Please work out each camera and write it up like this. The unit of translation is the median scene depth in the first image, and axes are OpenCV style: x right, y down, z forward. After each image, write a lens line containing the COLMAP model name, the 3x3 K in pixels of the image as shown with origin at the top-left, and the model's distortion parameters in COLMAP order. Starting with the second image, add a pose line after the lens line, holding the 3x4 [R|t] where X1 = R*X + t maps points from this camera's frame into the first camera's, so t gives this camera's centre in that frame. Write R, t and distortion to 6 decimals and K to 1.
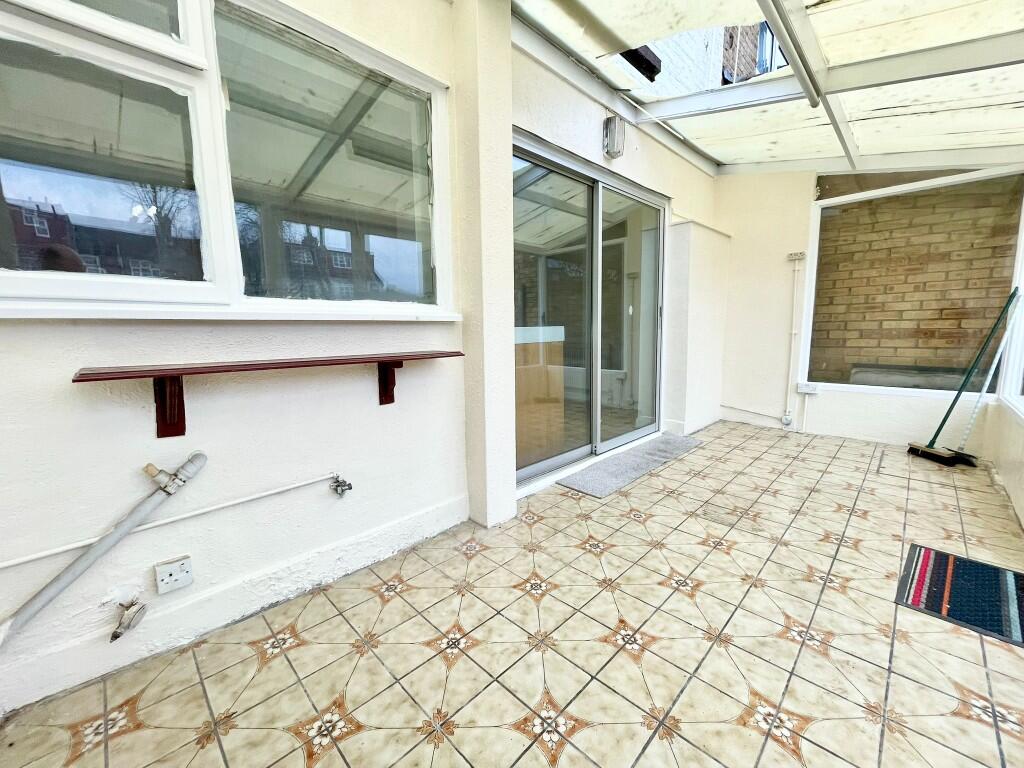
lens RADIAL K [[413.5, 0, 514.1], [0, 413.5, 384.2], [0, 0, 1]] dist [-0.000609, -0.000572]
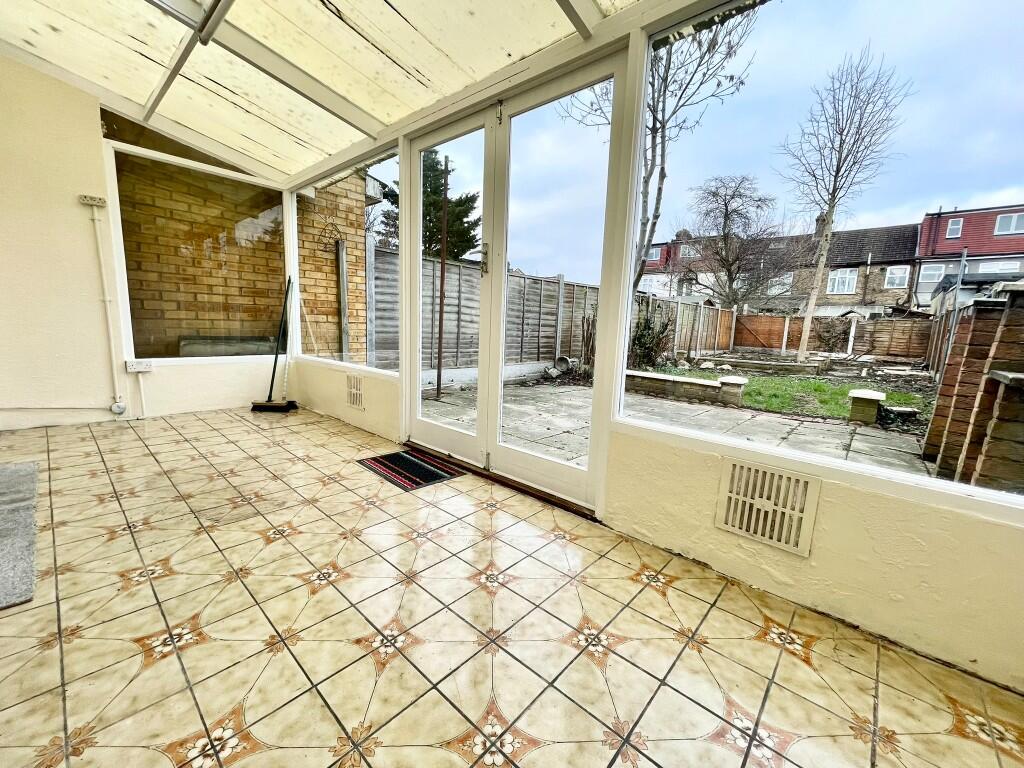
lens RADIAL K [[413.5, 0, 512.6], [0, 413.5, 384.5], [0, 0, 1]] dist [-0.000609, -0.000572]
pose [[-0.045736, -0.134715, 0.989828, -0.305210], [0.093724, 0.985916, 0.138513, 0.002223], [-0.994547, 0.099105, -0.032465, 0.438621]]
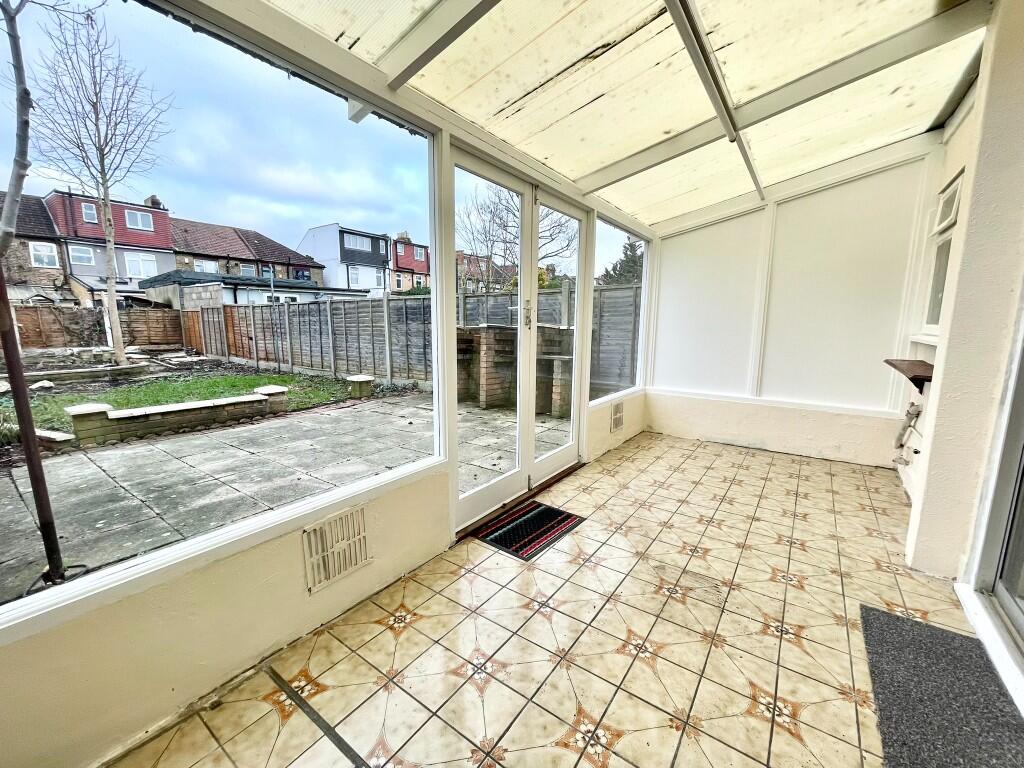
lens RADIAL K [[413.5, 0, 511.5], [0, 413.5, 386.1], [0, 0, 1]] dist [-0.000609, -0.000572]
pose [[-0.989381, 0.030179, -0.142177, 0.976920], [-0.011869, 0.958164, 0.285975, -0.308260], [0.144859, 0.284625, -0.947631, 1.612660]]
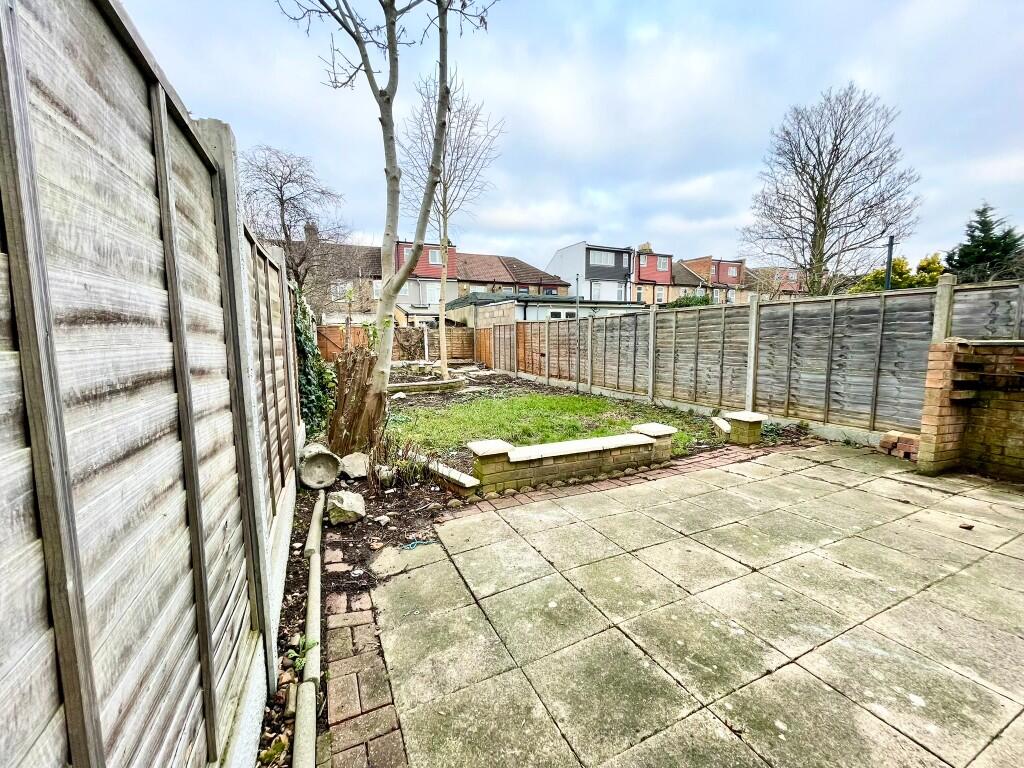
lens RADIAL K [[413.5, 0, 509.5], [0, 413.5, 386.1], [0, 0, 1]] dist [-0.000609, -0.000572]
pose [[-0.932729, -0.022783, 0.359858, 1.992501], [0.067913, 0.969041, 0.237378, -0.220469], [-0.354125, 0.245848, -0.902305, 0.883190]]
